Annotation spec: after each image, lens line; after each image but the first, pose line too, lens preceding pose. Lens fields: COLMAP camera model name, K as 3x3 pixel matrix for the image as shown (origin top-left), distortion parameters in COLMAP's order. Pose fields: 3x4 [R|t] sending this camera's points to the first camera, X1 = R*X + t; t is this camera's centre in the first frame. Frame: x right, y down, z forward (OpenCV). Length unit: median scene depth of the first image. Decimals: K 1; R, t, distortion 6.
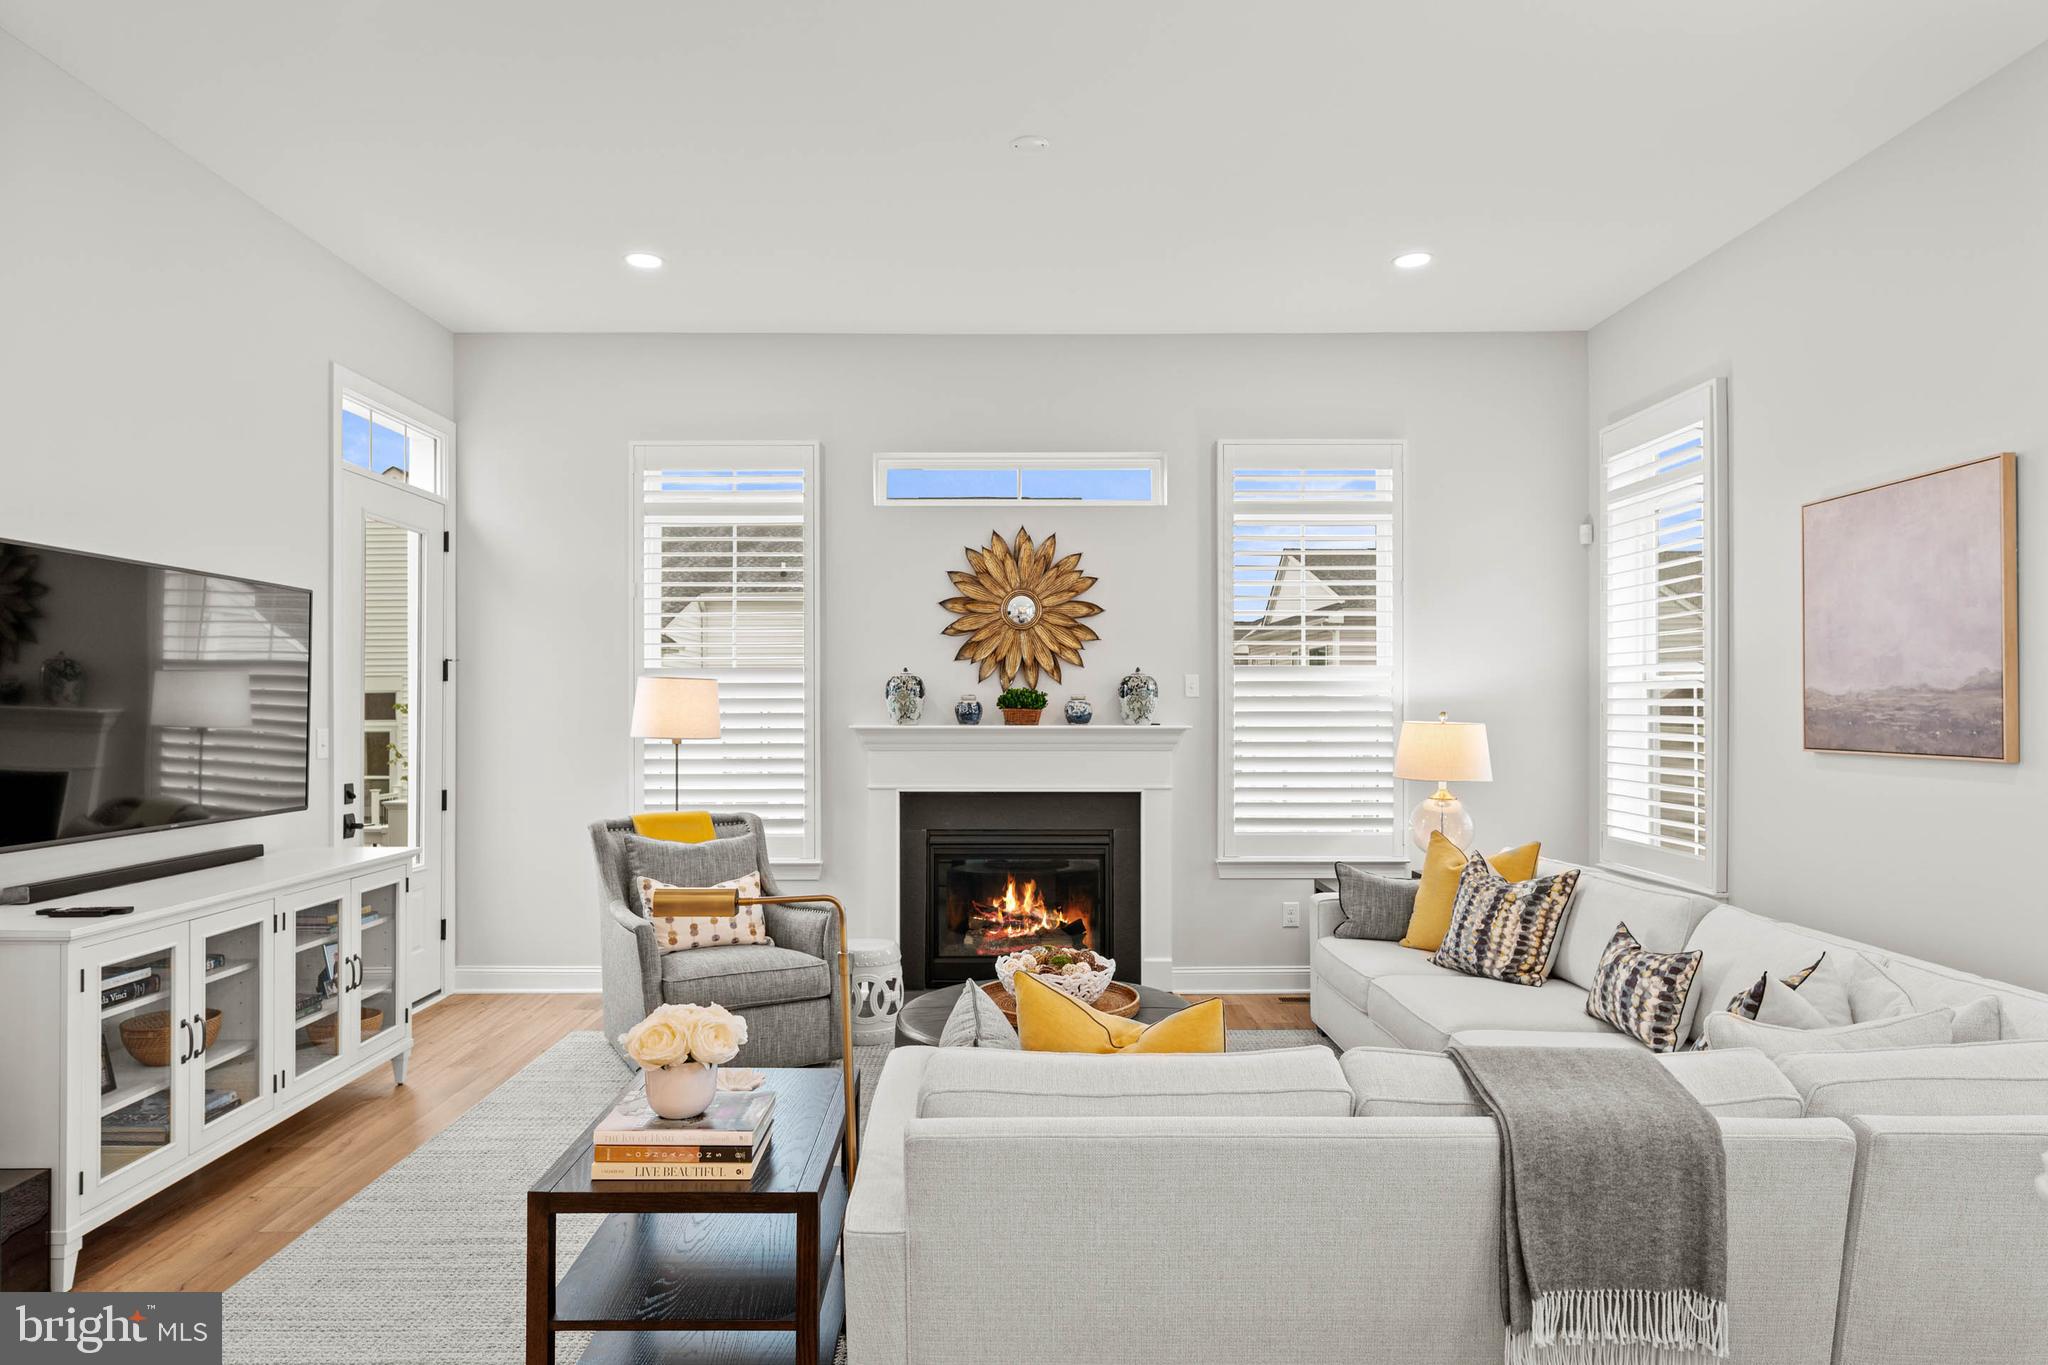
lens RADIAL K [[1201.7, 0, 1004.4], [0, 1201.7, 708.0], [0, 0, 1]] dist [0.002668, 0.000031]
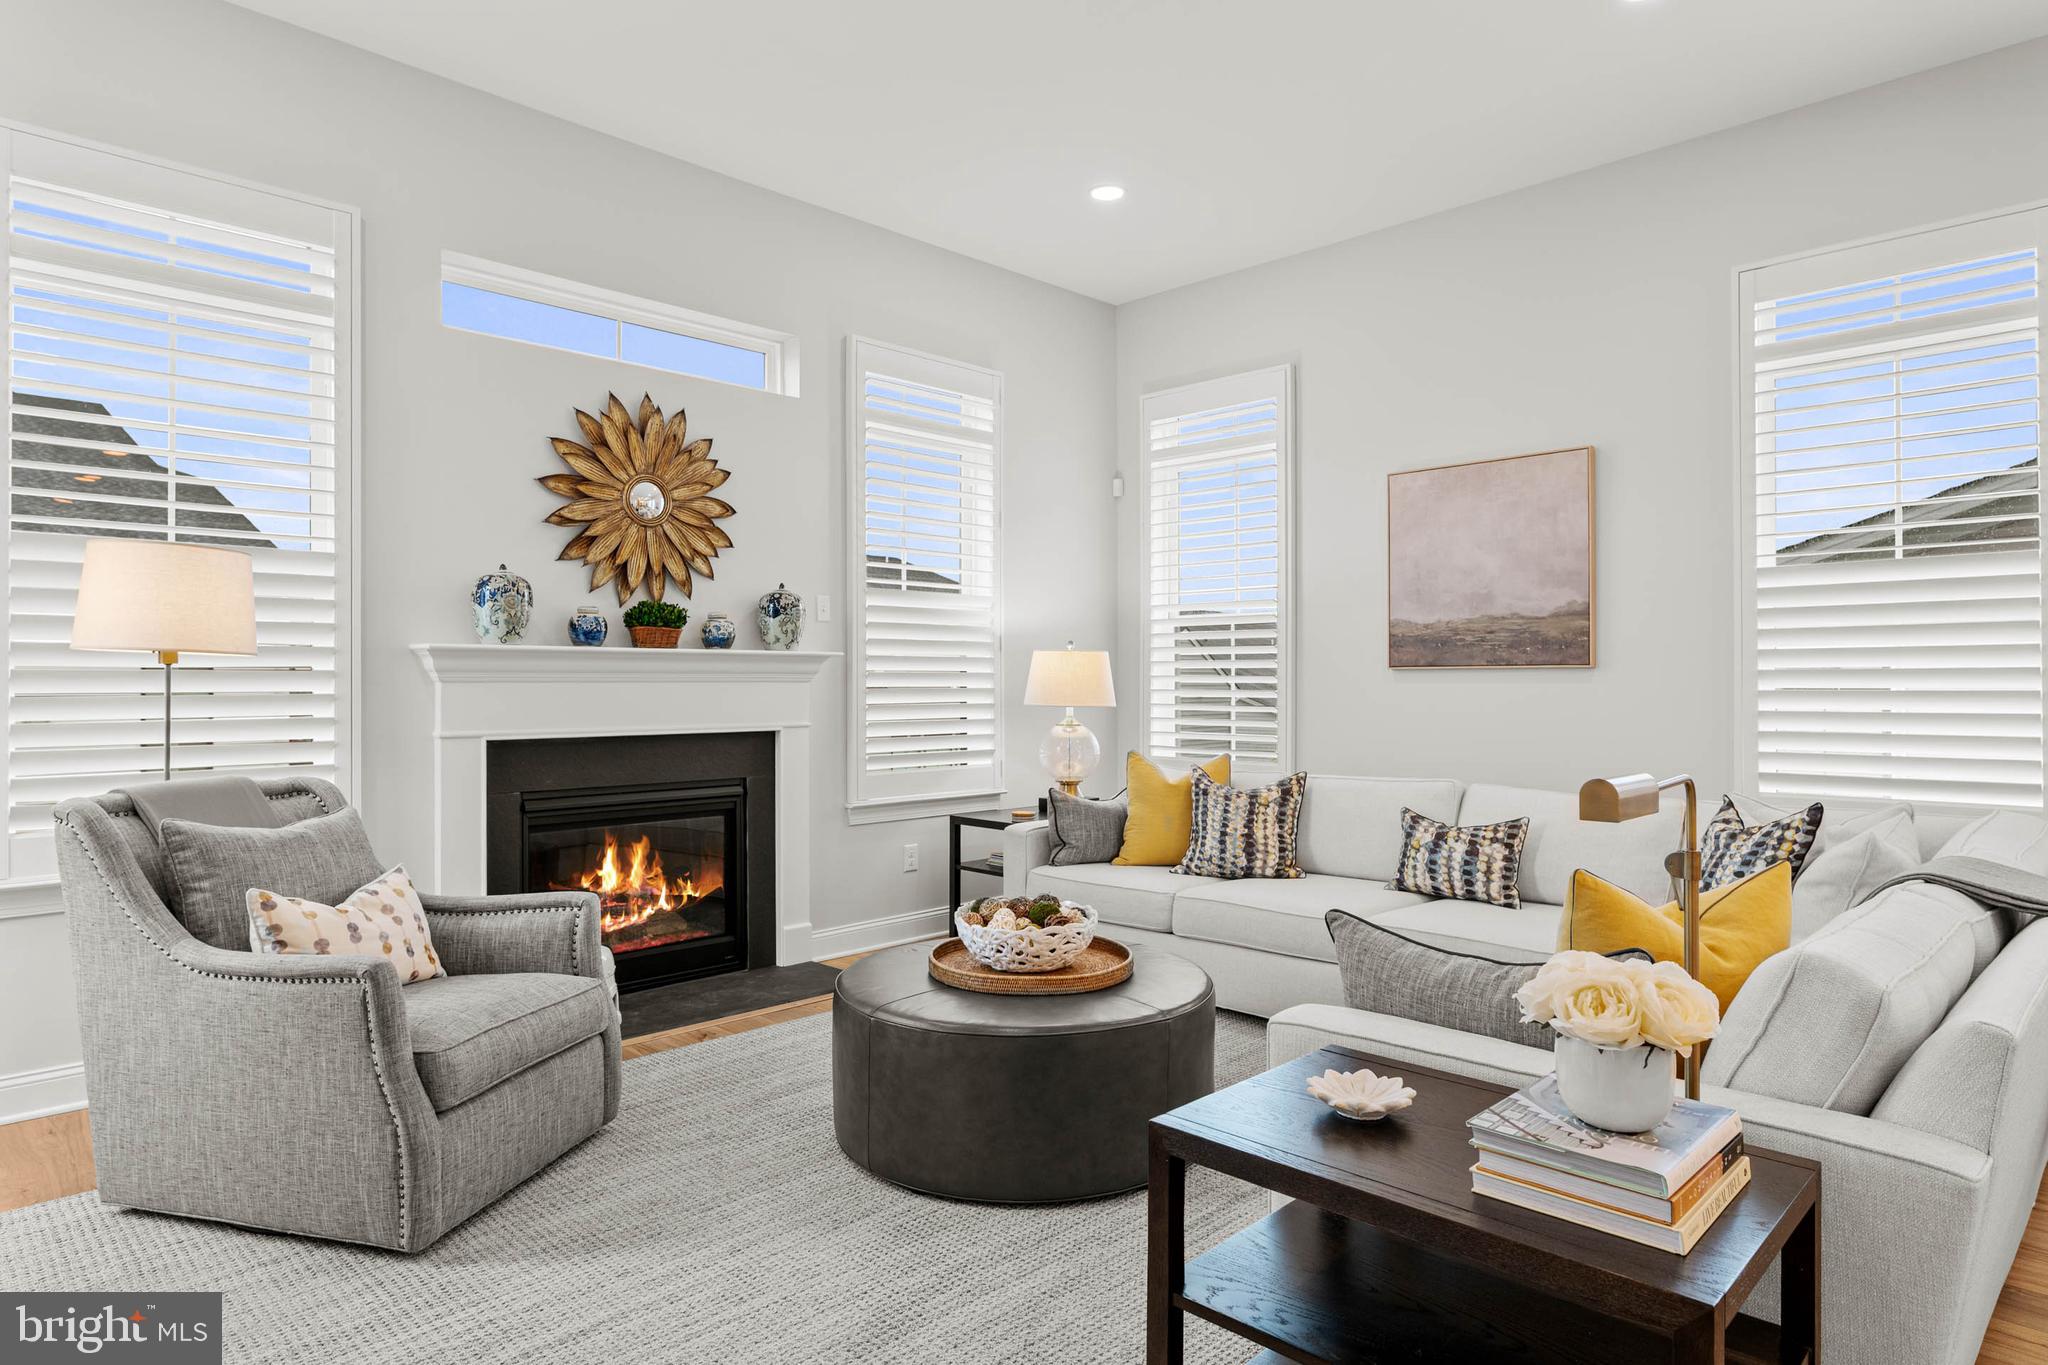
lens RADIAL K [[1180.2, 0, 1024.0], [0, 1180.2, 682.5], [0, 0, 1]] dist [-0.001432, -0.000053]
pose [[0.706615, -0.000807, 0.707597, -0.357095], [0.001804, 0.999998, -0.000660, 0.037134], [-0.707596, 0.001743, 0.706615, 0.294138]]
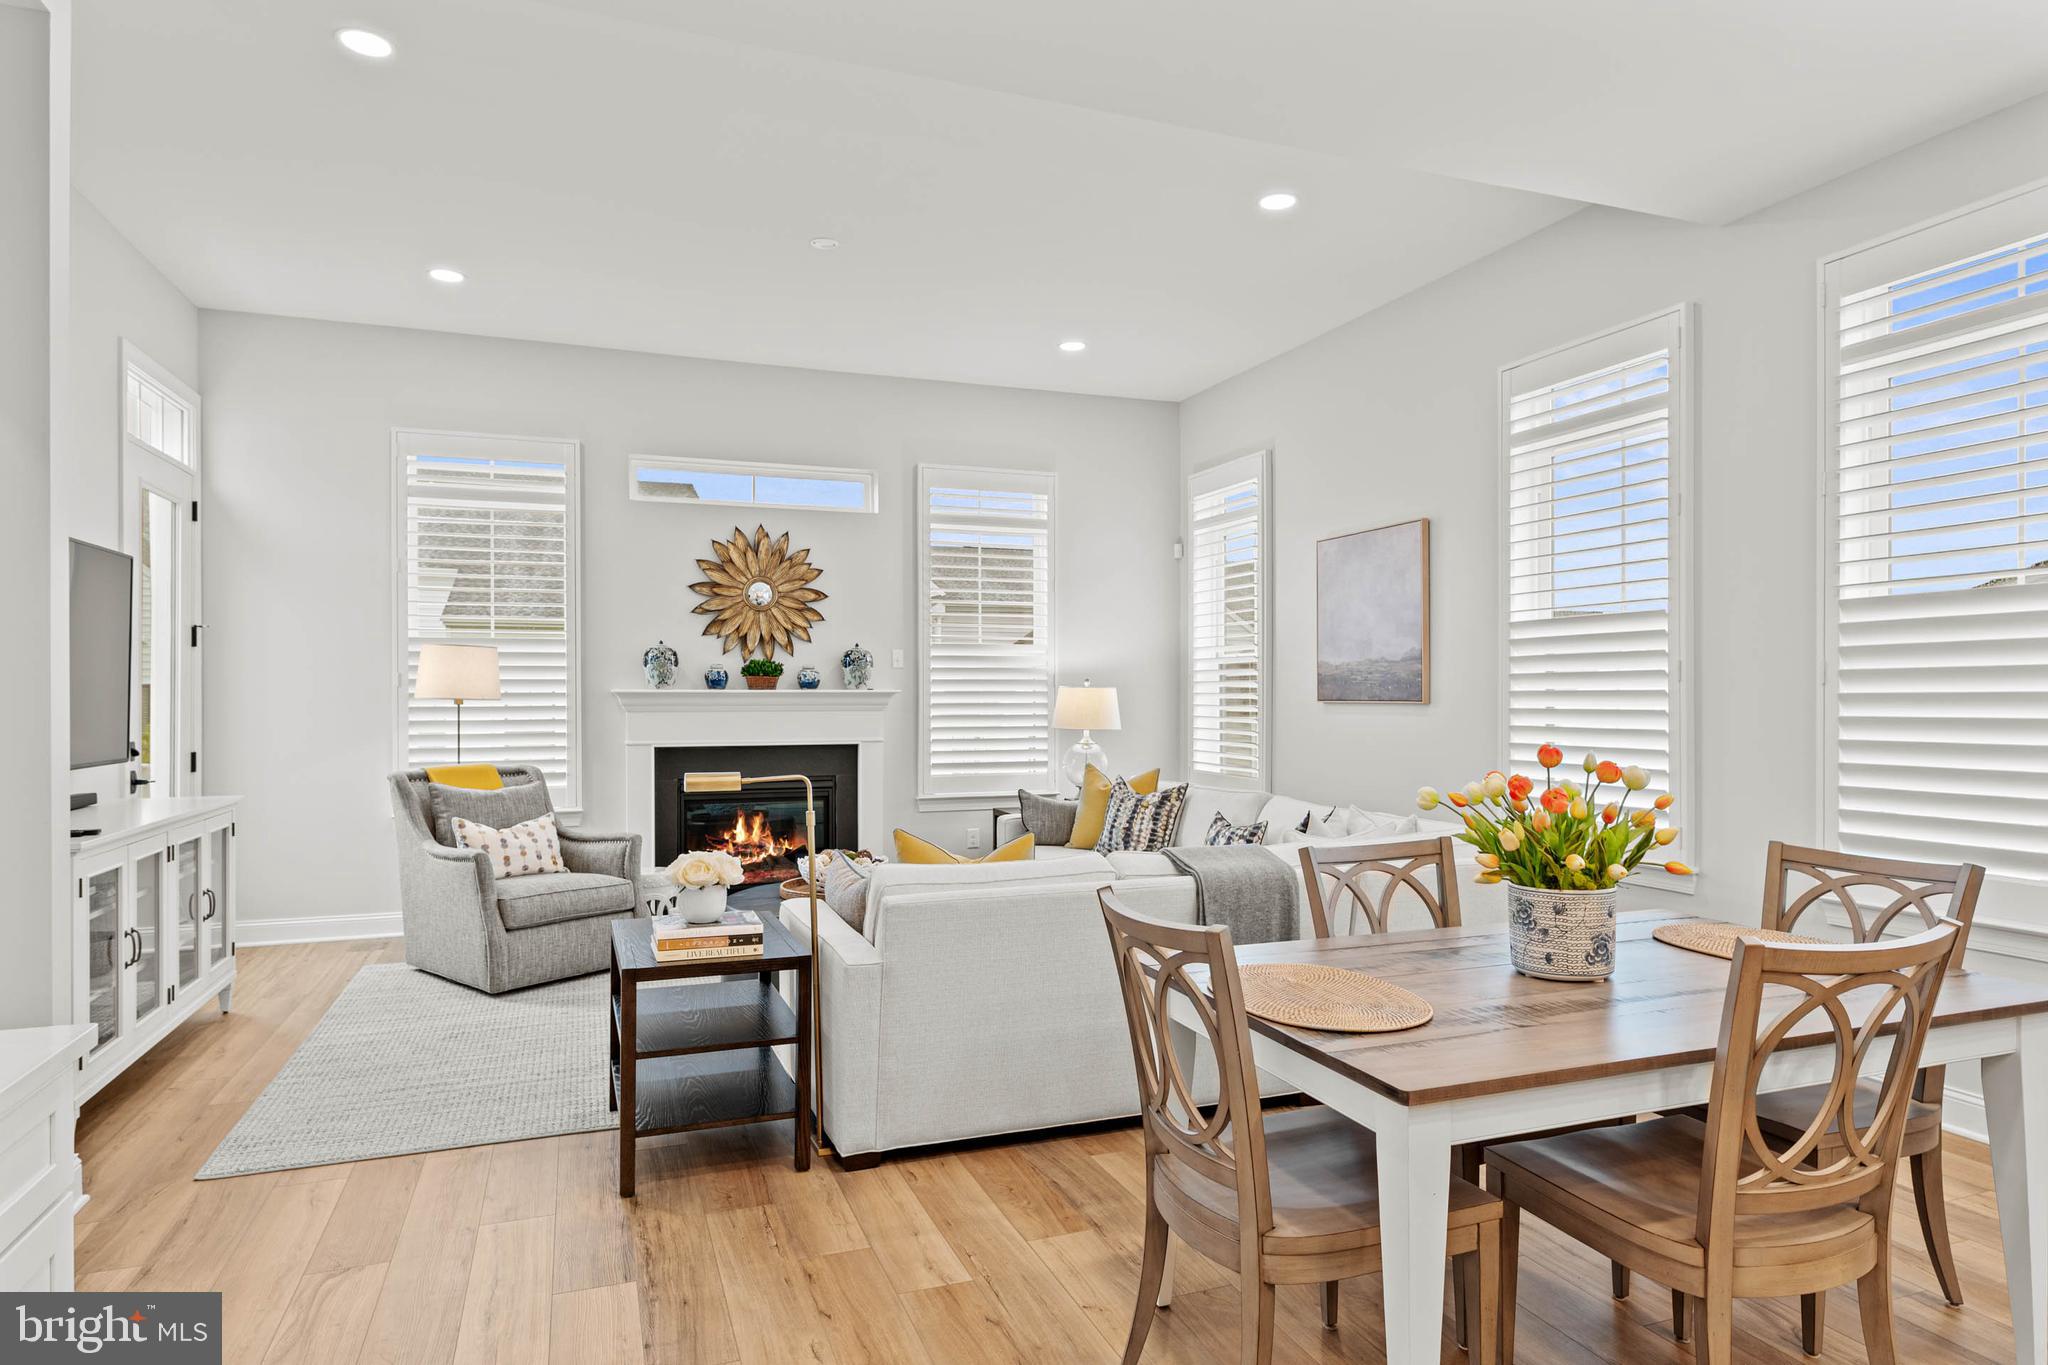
lens RADIAL K [[1177.0, 0, 1028.1], [0, 1177.0, 706.4], [0, 0, 1]] dist [0.002407, -0.000237]
pose [[0.935620, -0.004321, 0.352982, -0.153077], [0.000764, 0.999948, 0.010216, 0.019030], [-0.353007, -0.009289, 0.935574, -0.198838]]
